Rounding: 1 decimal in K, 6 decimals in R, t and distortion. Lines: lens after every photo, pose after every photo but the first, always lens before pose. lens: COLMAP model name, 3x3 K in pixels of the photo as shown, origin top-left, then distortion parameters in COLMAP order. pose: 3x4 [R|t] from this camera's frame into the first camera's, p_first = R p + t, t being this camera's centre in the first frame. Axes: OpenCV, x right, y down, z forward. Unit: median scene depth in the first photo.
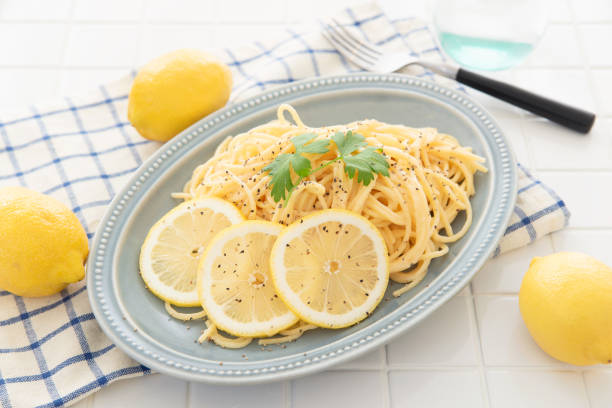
lens RADIAL K [[1226.8, 0, 306.0], [0, 1226.8, 204.0], [0, 0, 1]] dist [0.025348, 0.073223]
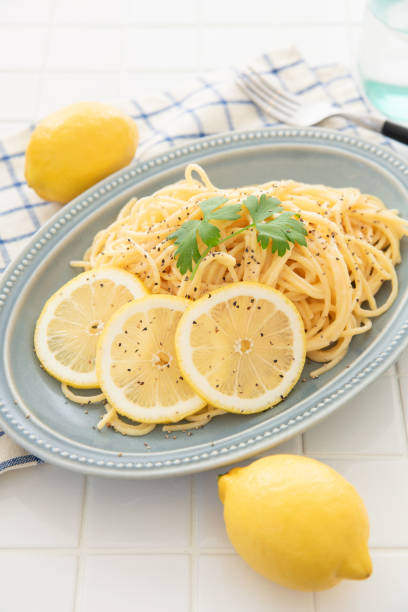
lens RADIAL K [[1203.3, 0, 204.0], [0, 1203.3, 306.0], [0, 0, 1]] dist [-0.009507, 0.013111]
pose [[0.999696, 0.000313, -0.024654, 0.013906], [0.001132, 0.998282, 0.058585, -0.030297], [0.024630, -0.058595, 0.997978, 0.107309]]
